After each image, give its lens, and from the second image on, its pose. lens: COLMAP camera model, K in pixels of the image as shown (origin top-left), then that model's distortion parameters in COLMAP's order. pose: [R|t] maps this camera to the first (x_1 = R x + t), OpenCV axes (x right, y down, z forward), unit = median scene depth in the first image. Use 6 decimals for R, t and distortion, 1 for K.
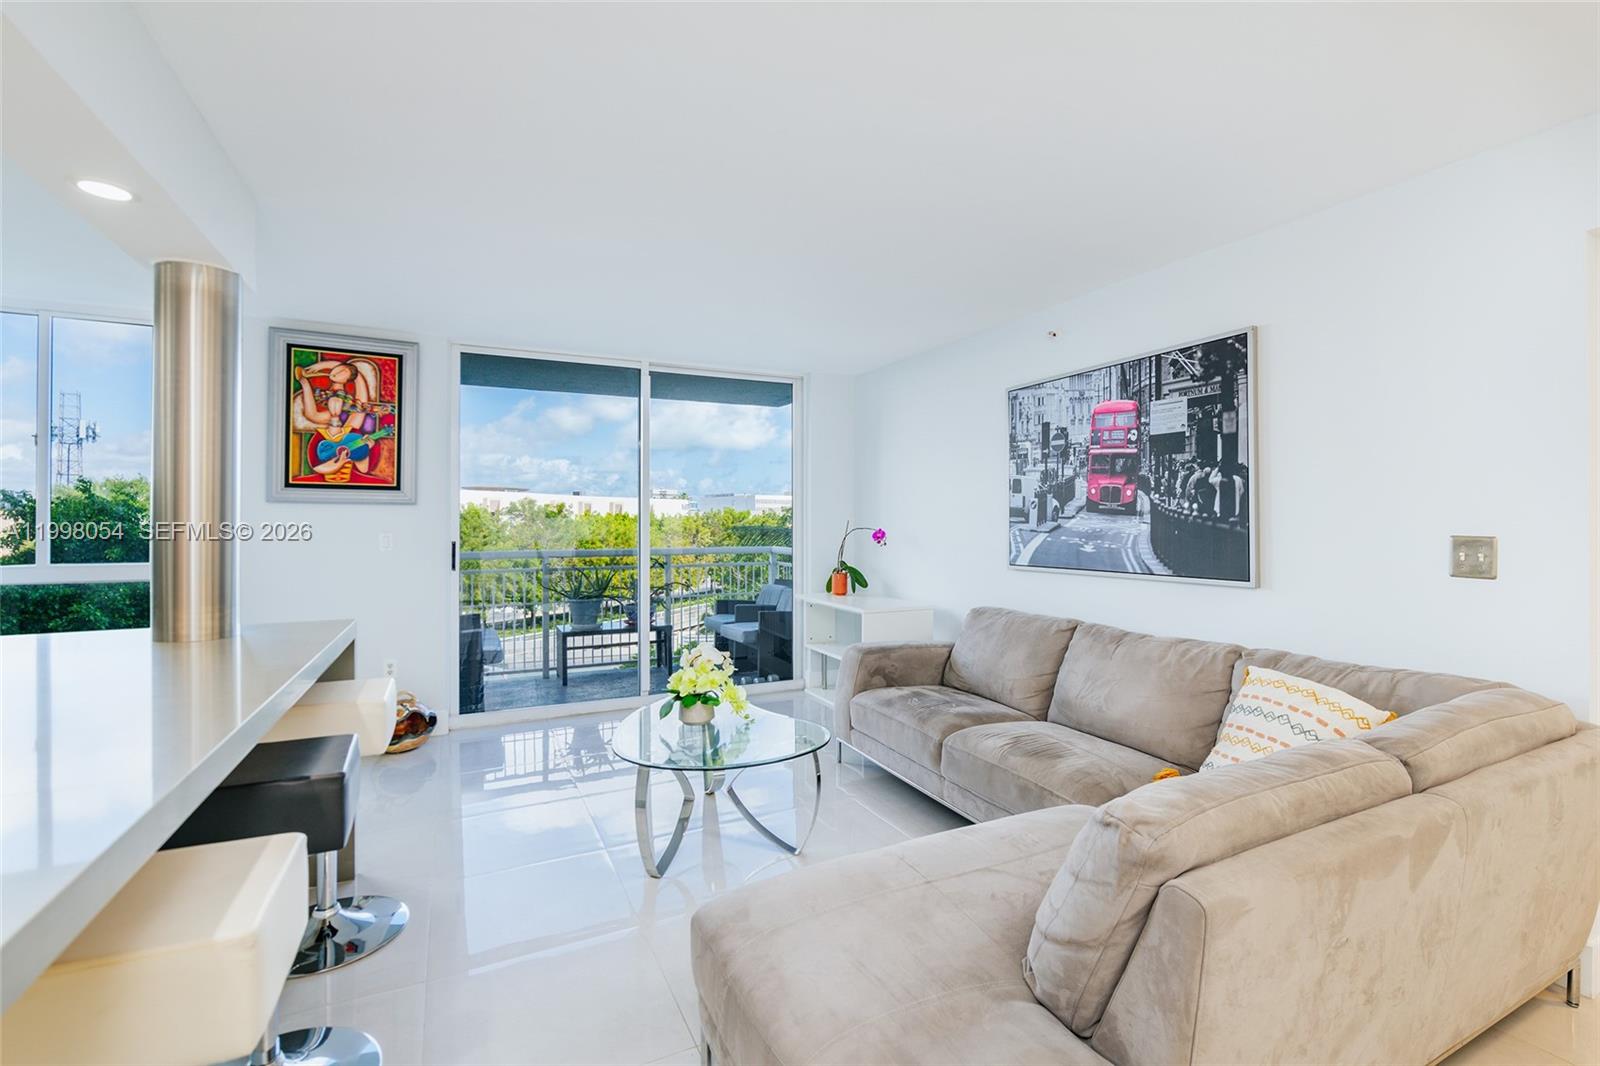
lens RADIAL K [[725.4, 0, 844.5], [0, 725.4, 518.9], [0, 0, 1]] dist [-0.004270, -0.001782]
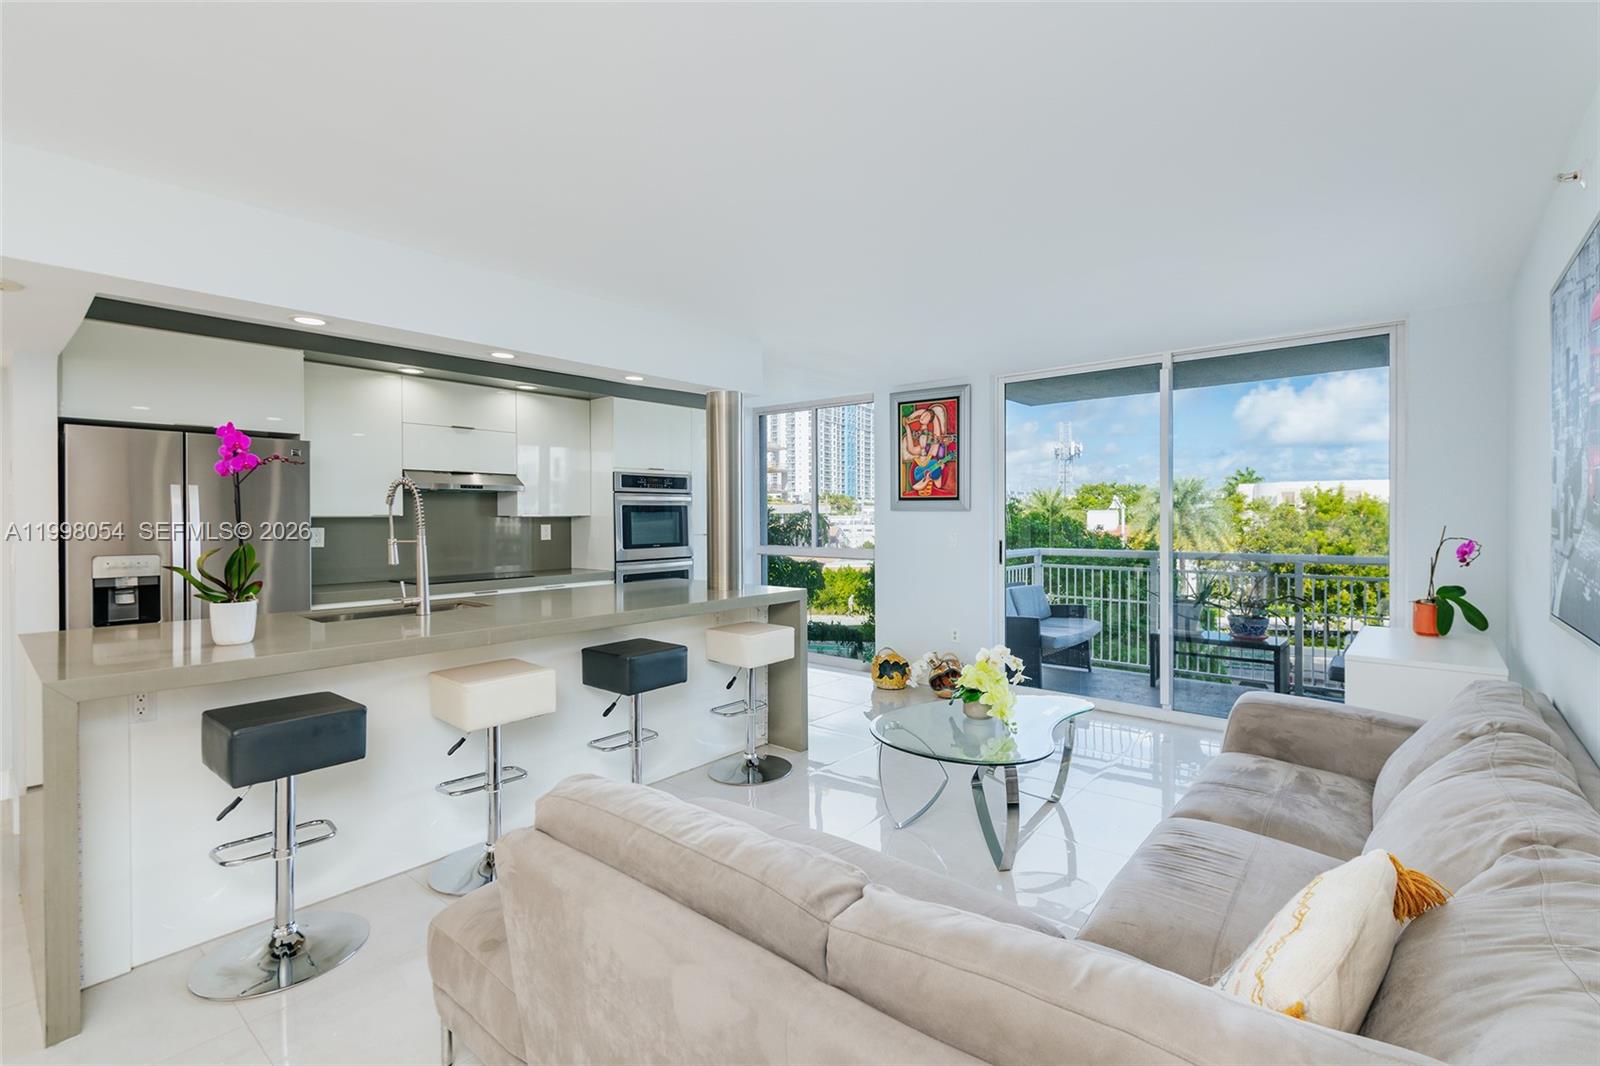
lens RADIAL K [[725.4, 0, 798.5], [0, 725.4, 528.7], [0, 0, 1]] dist [-0.004270, -0.001782]
pose [[0.379322, 0.010166, -0.925209, 0.521853], [0.010502, 0.999828, 0.015292, -0.011586], [0.925205, -0.015517, 0.379149, 0.252389]]
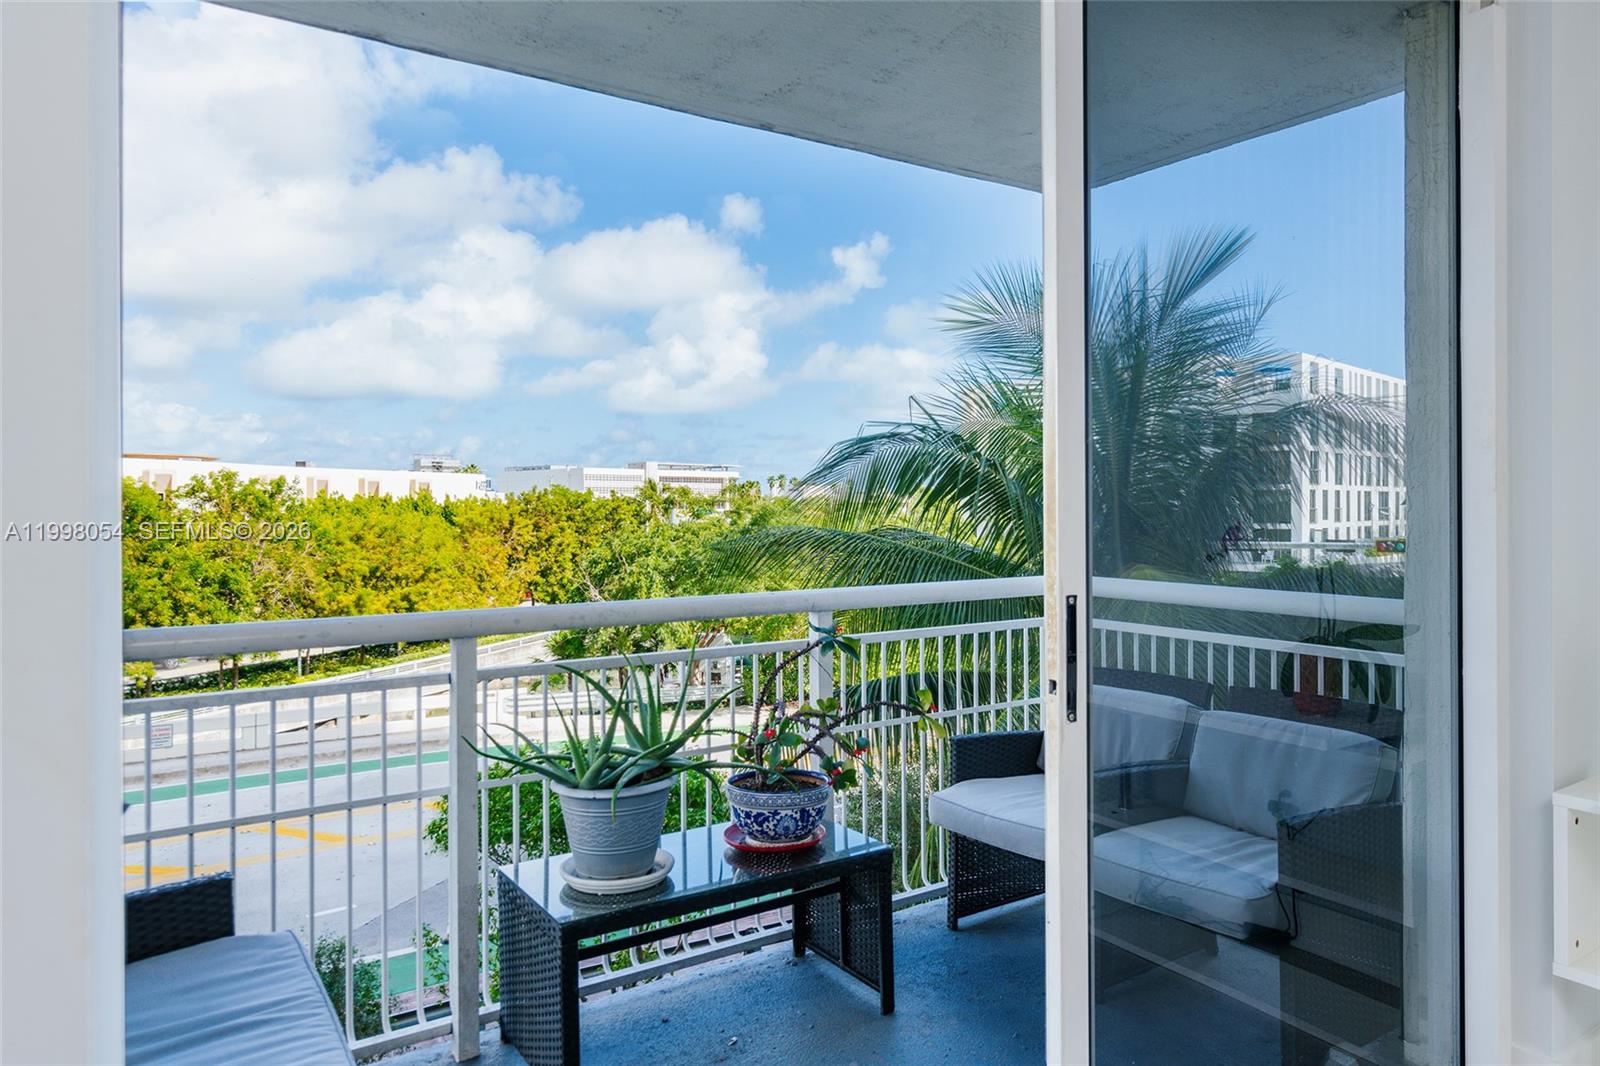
lens RADIAL K [[1028.3, 0, 836.6], [0, 1028.3, 540.1], [0, 0, 1]] dist [-0.003996, -0.001022]
pose [[0.990892, -0.008222, 0.134409, -0.494302], [0.003459, 0.999359, 0.035632, 0.010787], [-0.134616, -0.034843, 0.990285, 0.922592]]
